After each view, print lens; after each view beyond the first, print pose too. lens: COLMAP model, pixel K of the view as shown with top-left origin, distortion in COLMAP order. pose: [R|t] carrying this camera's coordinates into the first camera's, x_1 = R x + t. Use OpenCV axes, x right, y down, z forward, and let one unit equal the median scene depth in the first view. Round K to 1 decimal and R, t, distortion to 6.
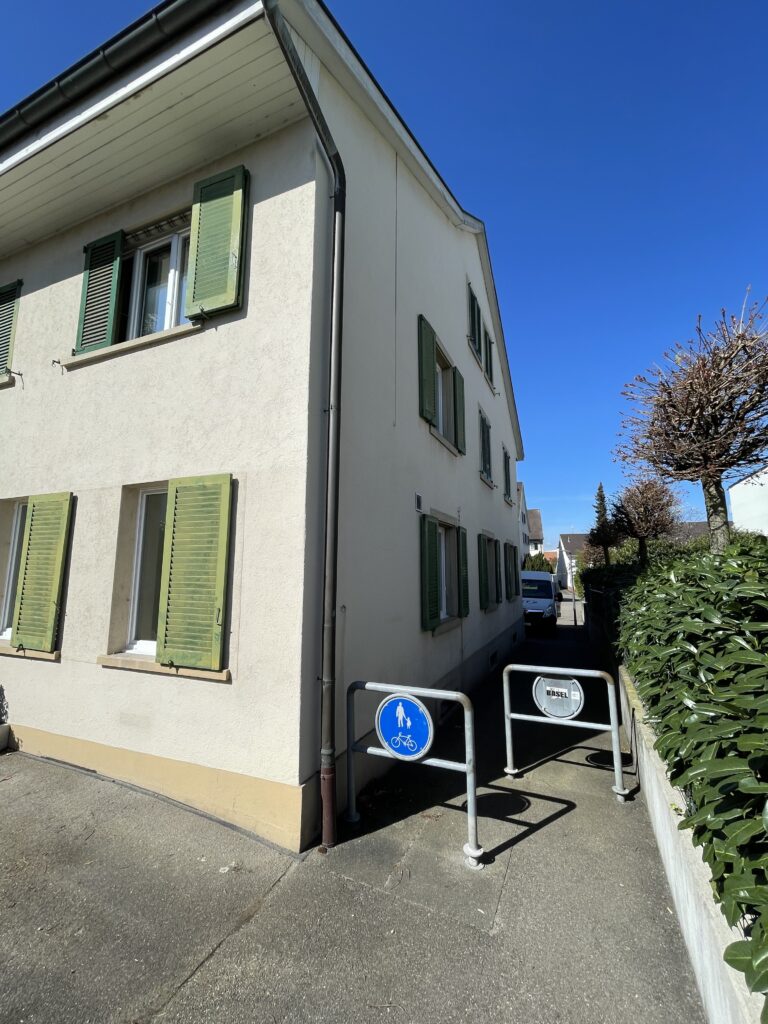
lens RADIAL K [[415.3, 0, 384.0], [0, 415.3, 512.0], [0, 0, 1]] dist [-0.000762, -0.000029]
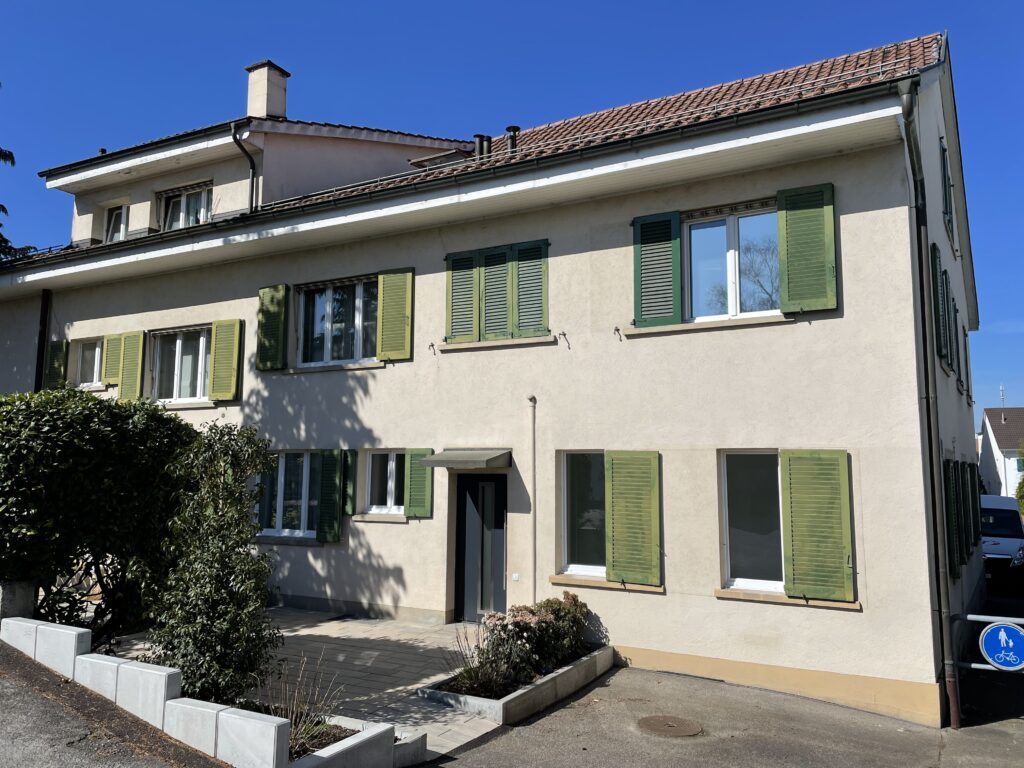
lens RADIAL K [[776.6, 0, 513.7], [0, 776.6, 380.5], [0, 0, 1]] dist [0.119940, -0.139568]
pose [[0.995477, -0.004655, -0.094894, -1.125336], [0.006899, 0.999704, 0.023332, -0.358943], [0.094757, -0.023881, 0.995214, -1.473395]]
